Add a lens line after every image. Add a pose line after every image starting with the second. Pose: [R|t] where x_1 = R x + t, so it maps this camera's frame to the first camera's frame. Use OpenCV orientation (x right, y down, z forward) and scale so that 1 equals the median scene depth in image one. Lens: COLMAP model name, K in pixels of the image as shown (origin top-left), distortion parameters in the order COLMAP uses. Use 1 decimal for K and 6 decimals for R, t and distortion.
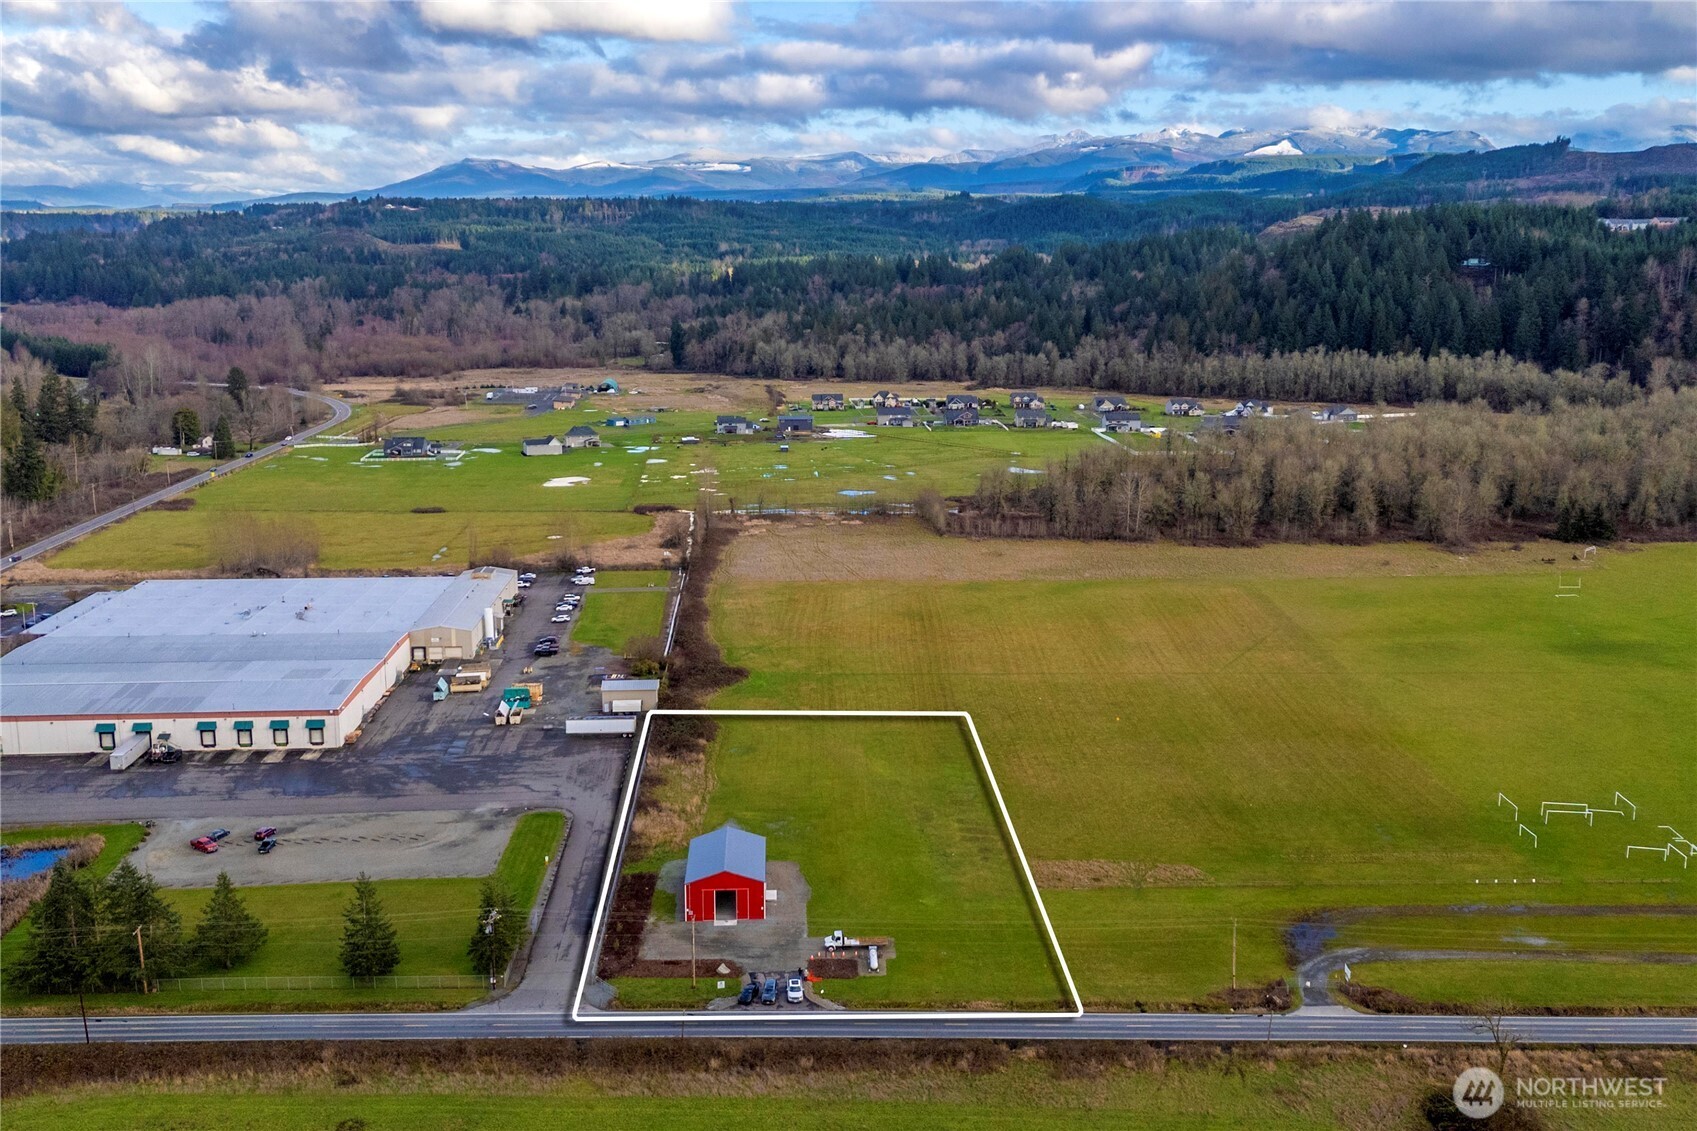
lens RADIAL K [[1568.0, 0, 855.9], [0, 1568.0, 569.1], [0, 0, 1]] dist [0.123293, -0.226993]
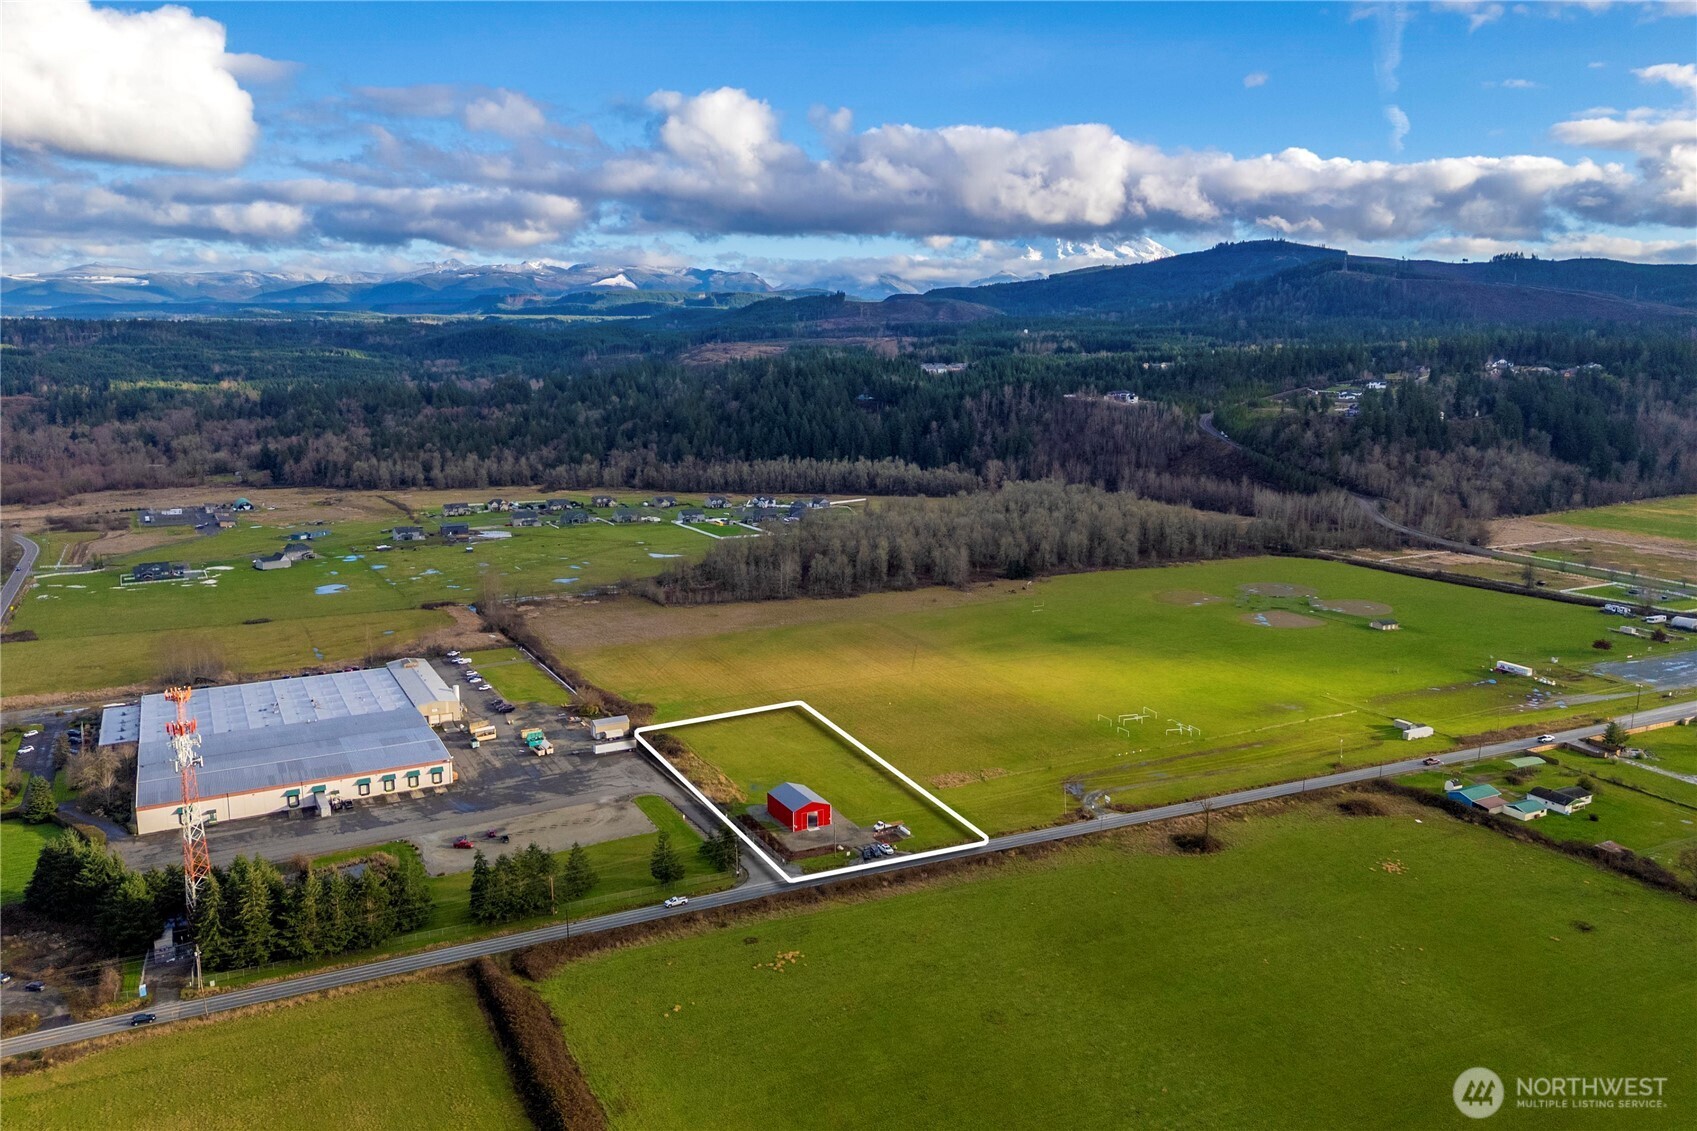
lens RADIAL K [[1236.0, 0, 851.6], [0, 1236.0, 541.7], [0, 0, 1]] dist [0.095861, -0.117784]
pose [[0.904562, -0.065542, 0.421273, -0.393754], [0.086451, 0.995783, -0.030704, -0.042964], [-0.417484, 0.064193, 0.906414, -0.240886]]
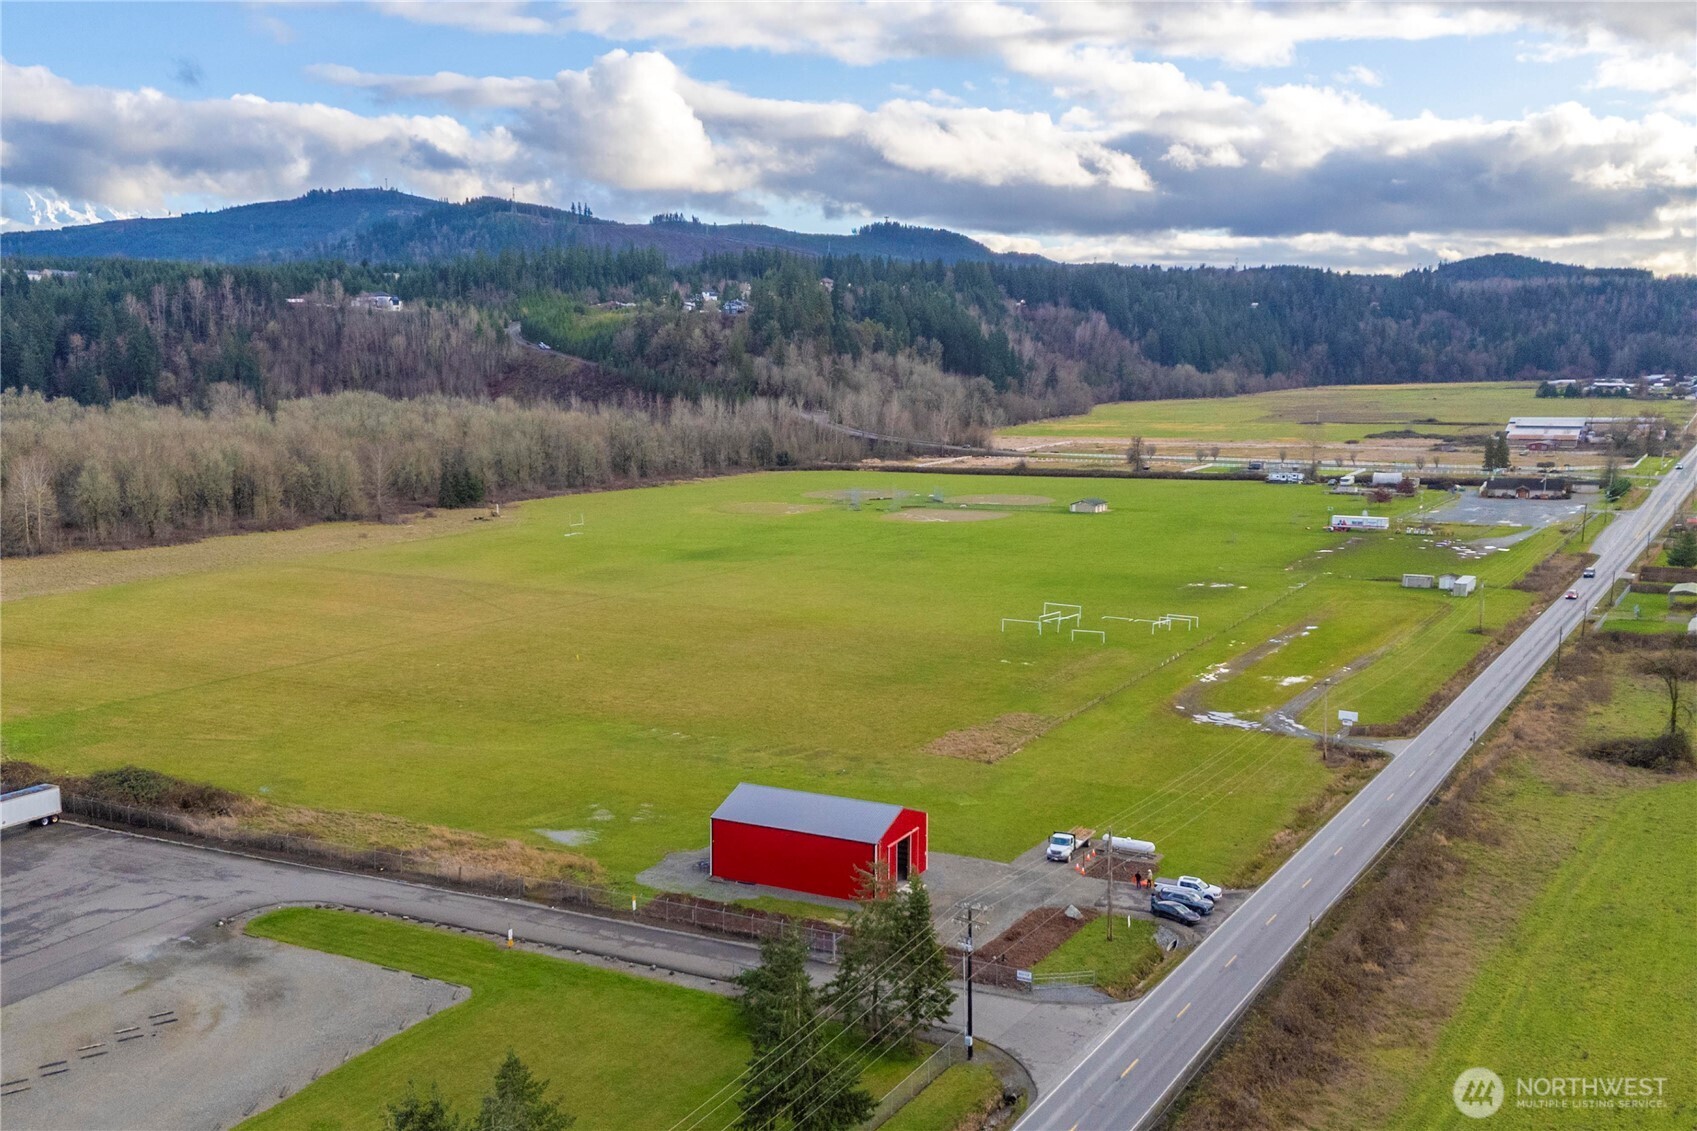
lens RADIAL K [[1635.2, 0, 771.8], [0, 1635.2, 563.0], [0, 0, 1]] dist [0.129887, -0.348056]
pose [[0.527205, -0.110883, 0.842473, -0.395634], [0.180506, 0.983436, 0.016478, 0.046307], [-0.830345, 0.143384, 0.538487, 0.410984]]
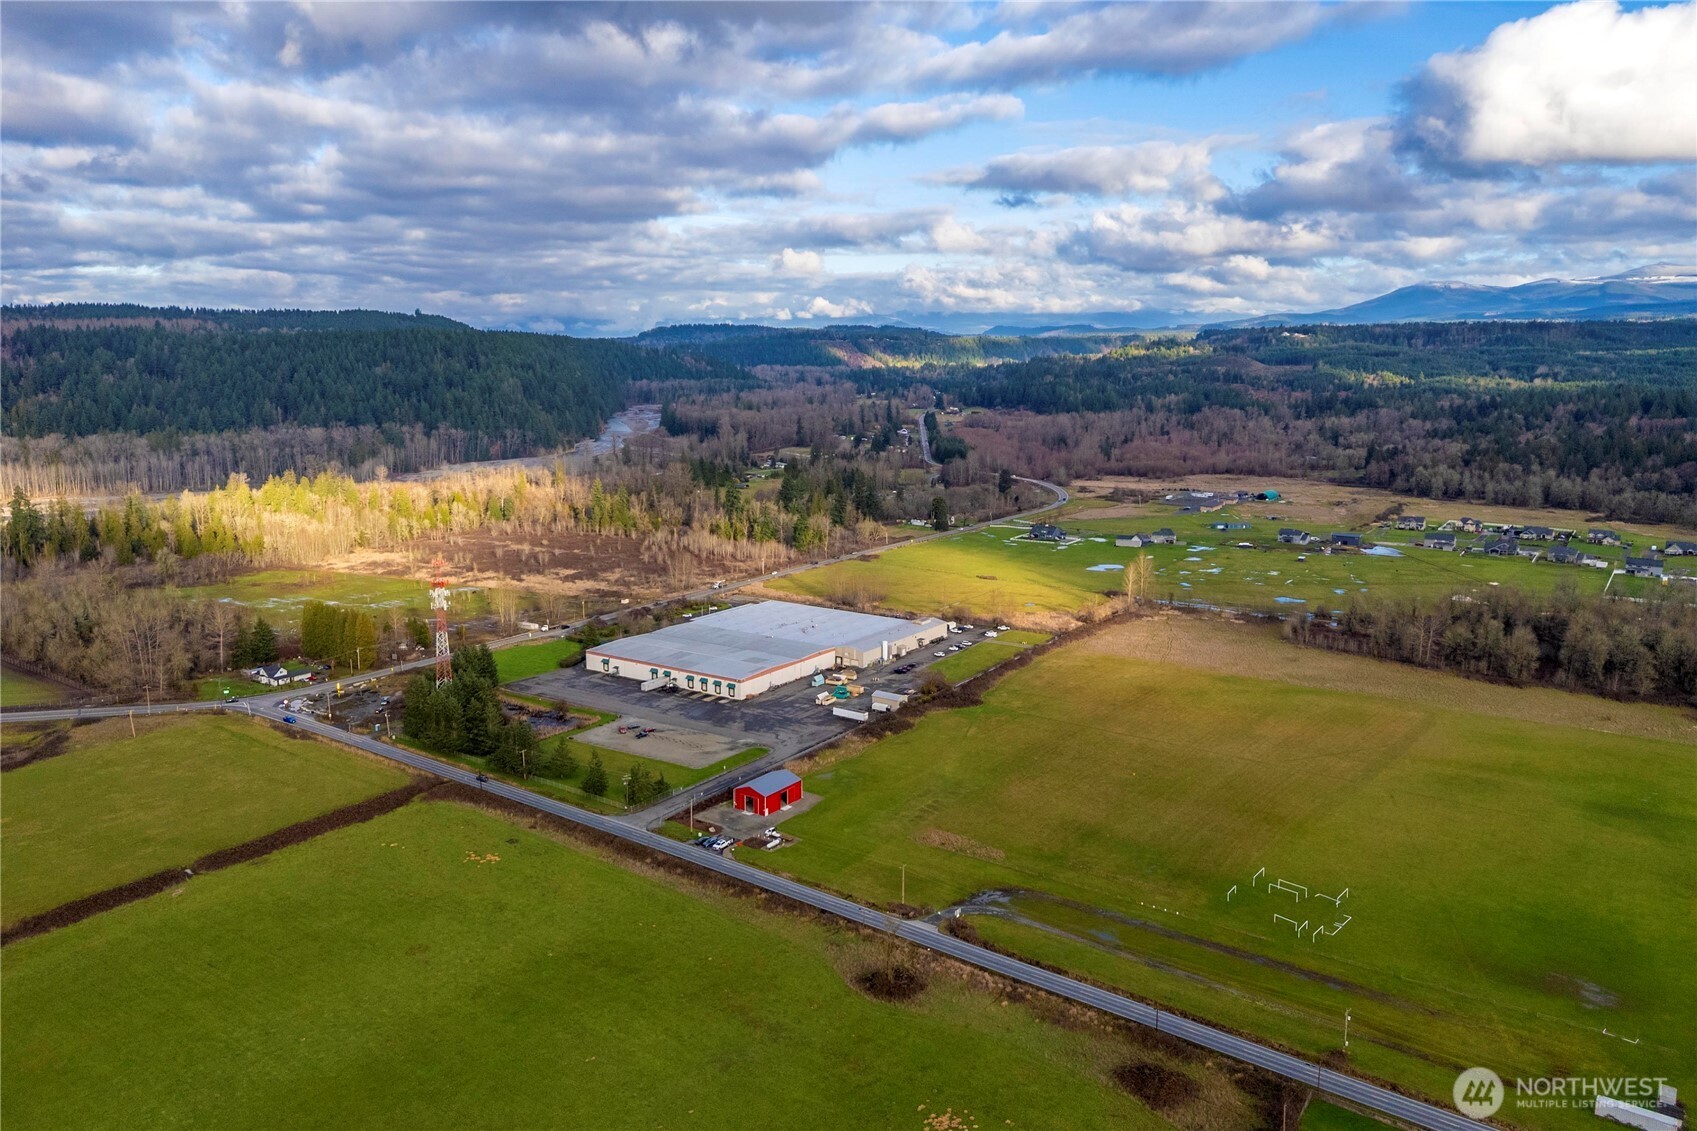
lens RADIAL K [[1236.0, 0, 851.6], [0, 1236.0, 541.7], [0, 0, 1]] dist [0.095861, -0.117784]
pose [[0.791421, 0.096715, -0.603572, 0.557270], [-0.127019, 0.991871, -0.007616, -0.069693], [0.597929, 0.082693, 0.797272, -0.109689]]
